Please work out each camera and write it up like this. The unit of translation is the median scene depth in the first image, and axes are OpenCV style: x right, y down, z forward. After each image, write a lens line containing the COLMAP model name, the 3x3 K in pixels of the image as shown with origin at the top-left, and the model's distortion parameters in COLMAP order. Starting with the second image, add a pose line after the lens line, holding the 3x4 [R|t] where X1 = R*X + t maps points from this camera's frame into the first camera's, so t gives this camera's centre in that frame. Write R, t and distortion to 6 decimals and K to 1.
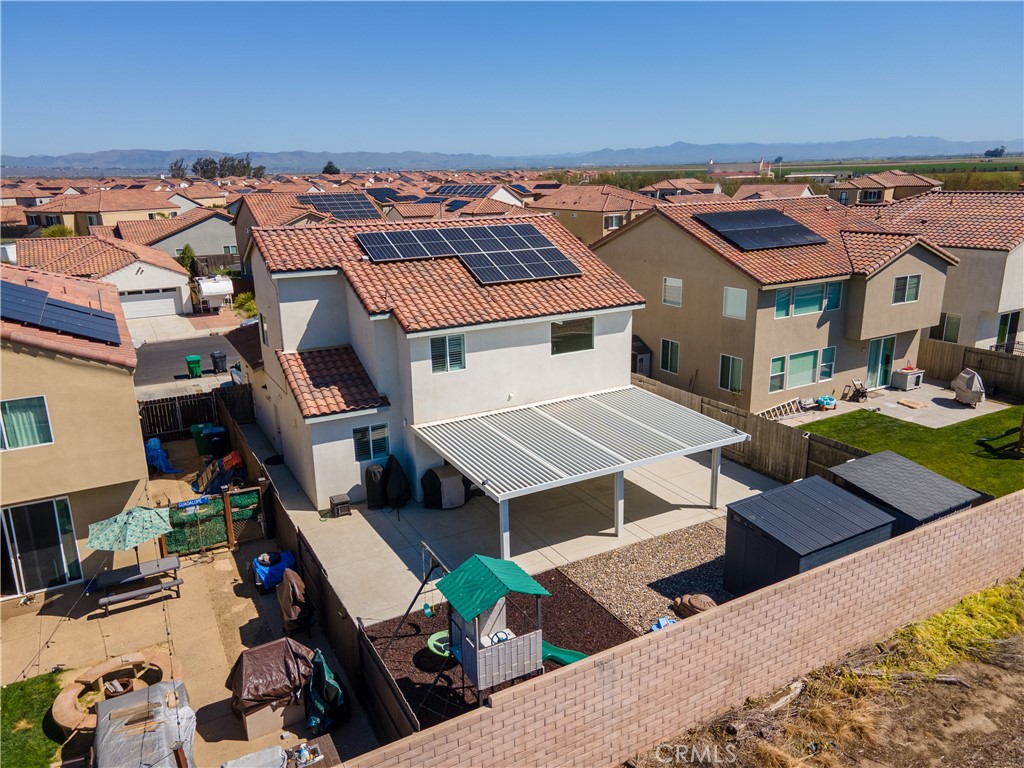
lens RADIAL K [[746.3, 0, 512.0], [0, 746.3, 384.0], [0, 0, 1]] dist [0.041715, 0.005652]
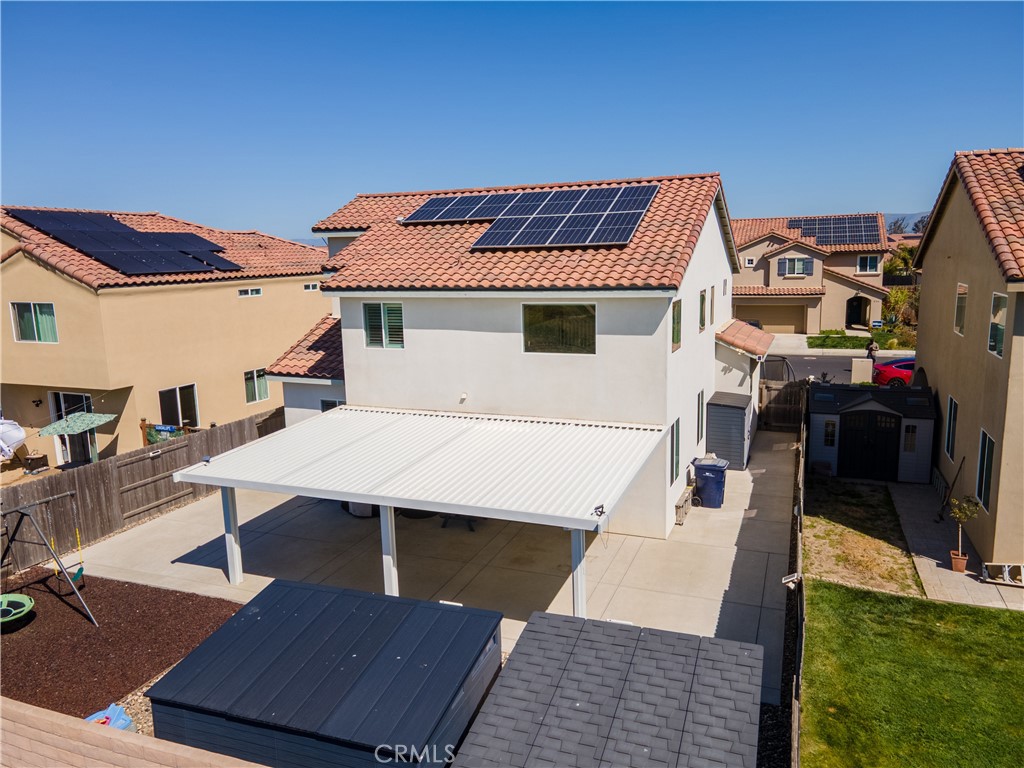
lens RADIAL K [[746.3, 0, 512.0], [0, 746.3, 384.0], [0, 0, 1]] dist [0.041715, 0.005652]
pose [[0.617501, 0.140460, -0.773927, 0.626115], [-0.201068, 0.979424, 0.017327, -0.020546], [0.760437, 0.144913, 0.633037, 0.593341]]
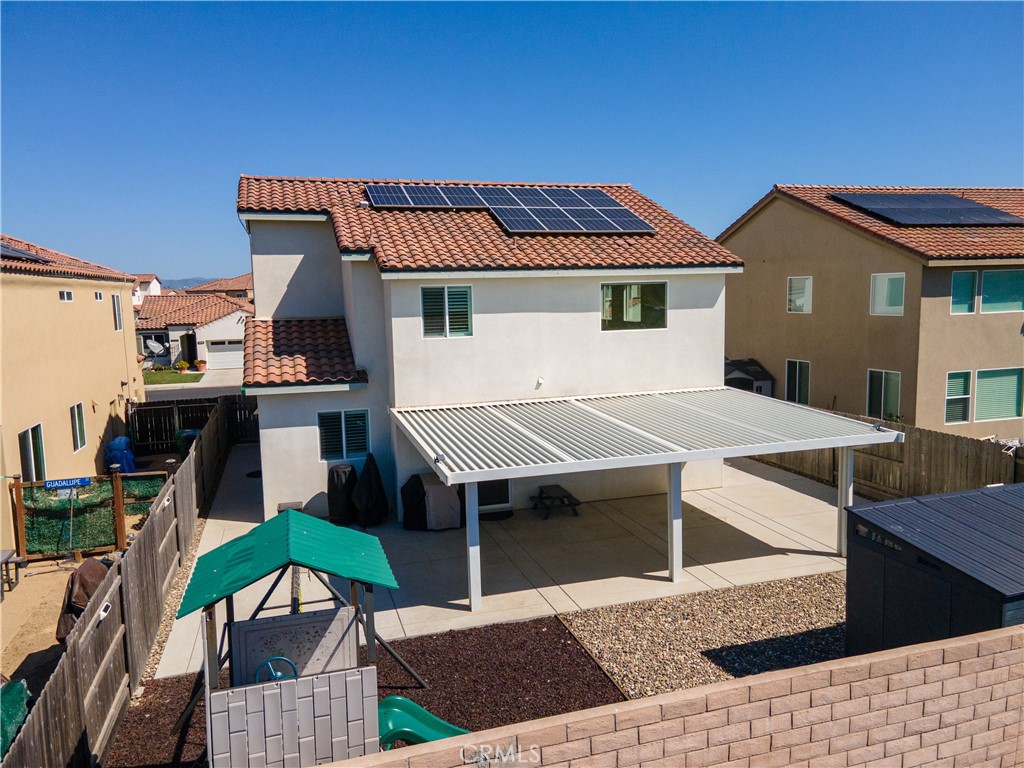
lens RADIAL K [[746.3, 0, 512.0], [0, 746.3, 384.0], [0, 0, 1]] dist [0.041715, 0.005652]
pose [[0.978919, 0.022915, -0.202961, 0.122278], [-0.052966, 0.988175, -0.143893, 0.127240], [0.197264, 0.151610, 0.968556, 0.317573]]
